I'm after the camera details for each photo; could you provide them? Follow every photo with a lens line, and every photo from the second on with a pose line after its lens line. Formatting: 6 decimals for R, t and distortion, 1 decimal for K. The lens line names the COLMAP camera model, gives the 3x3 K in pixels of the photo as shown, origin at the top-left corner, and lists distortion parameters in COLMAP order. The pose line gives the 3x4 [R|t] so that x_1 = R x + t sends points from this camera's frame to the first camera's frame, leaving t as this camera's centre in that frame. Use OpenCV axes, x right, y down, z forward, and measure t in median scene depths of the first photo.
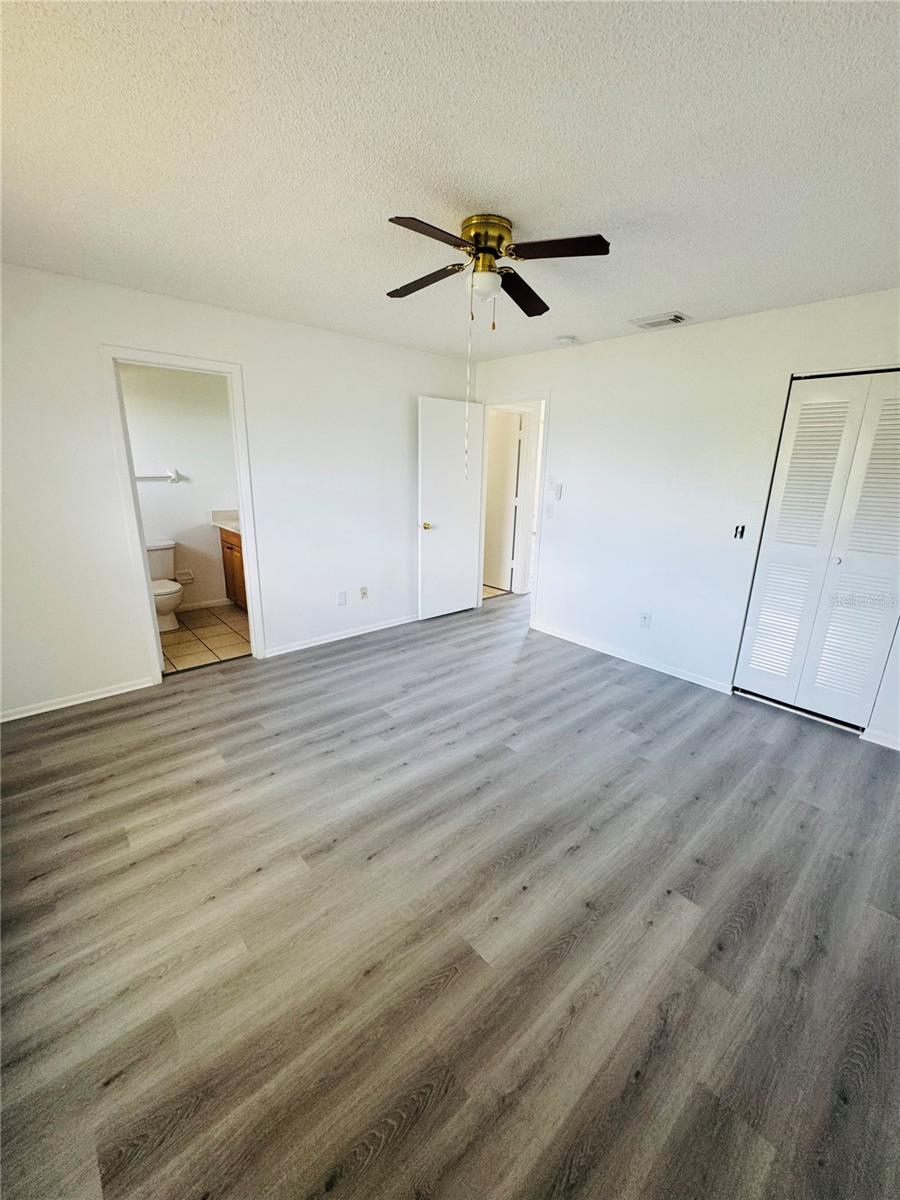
lens RADIAL K [[485.0, 0, 450.0], [0, 485.0, 600.0], [0, 0, 1]] dist [-0.002213, 0.000102]
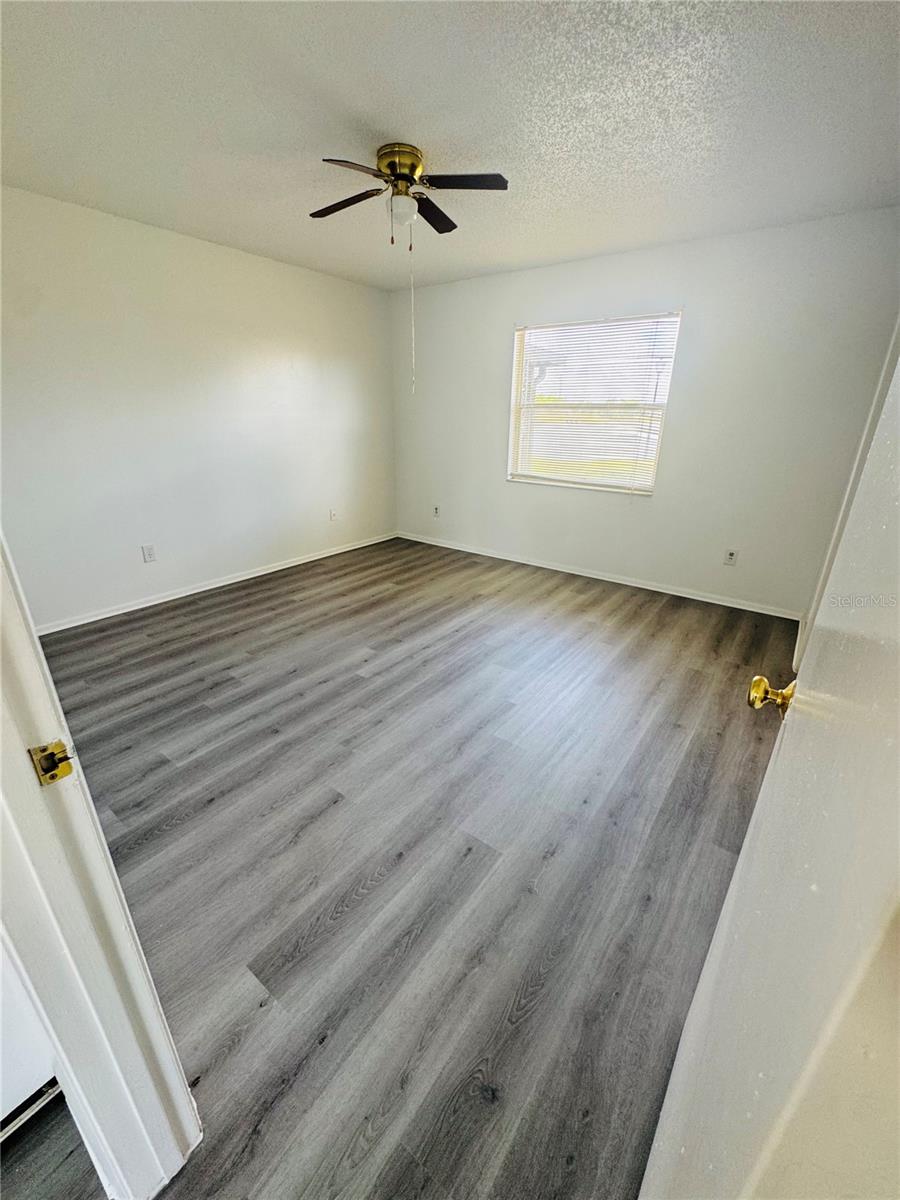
lens RADIAL K [[485.0, 0, 450.0], [0, 485.0, 600.0], [0, 0, 1]] dist [-0.002213, 0.000102]
pose [[-0.979717, 0.040113, -0.196328, 0.187398], [-0.087309, 0.796421, 0.598407, -0.529533], [0.180364, 0.603411, -0.776765, 2.120017]]
